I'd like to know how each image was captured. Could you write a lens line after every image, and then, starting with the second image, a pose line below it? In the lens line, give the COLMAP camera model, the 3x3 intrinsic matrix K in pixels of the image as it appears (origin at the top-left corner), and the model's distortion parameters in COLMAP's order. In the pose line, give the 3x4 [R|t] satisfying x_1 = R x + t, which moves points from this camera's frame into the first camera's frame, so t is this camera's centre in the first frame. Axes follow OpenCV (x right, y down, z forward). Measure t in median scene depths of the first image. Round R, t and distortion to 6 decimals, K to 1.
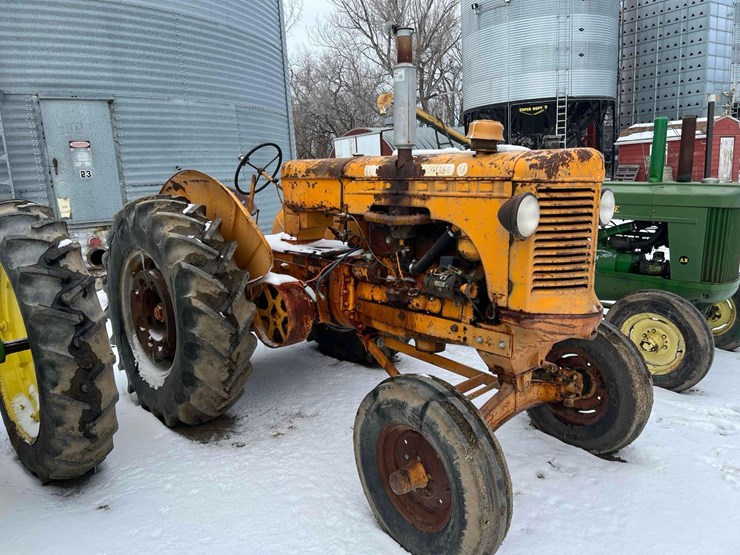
lens RADIAL K [[559.0, 0, 370.8], [0, 559.0, 283.2], [0, 0, 1]] dist [0.035544, -0.043428]
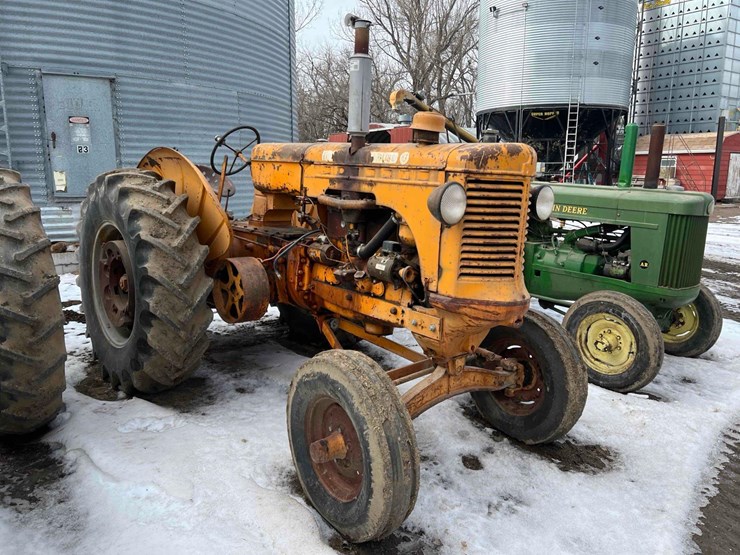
lens RADIAL K [[559.0, 0, 373.7], [0, 559.0, 274.4], [0, 0, 1]] dist [0.035544, -0.043428]
pose [[0.998118, 0.060359, -0.010833, 0.081536], [-0.060447, 0.998139, -0.008041, 0.015869], [0.010328, 0.008681, 0.999909, -0.026060]]
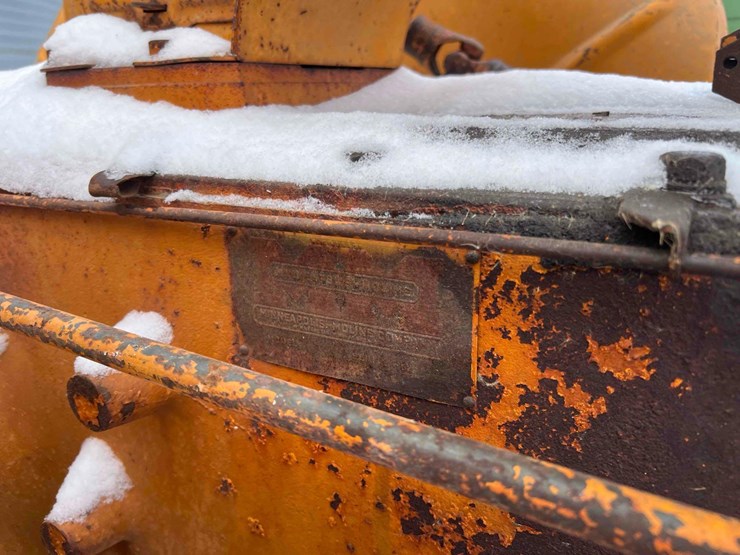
lens RADIAL K [[559.0, 0, 370.3], [0, 559.0, 277.8], [0, 0, 1]] dist [0.035544, -0.043428]
pose [[0.955451, -0.093051, 0.280098, -0.124247], [0.056193, 0.988994, 0.136869, -0.046474], [-0.289751, -0.115032, 0.950164, 0.802601]]
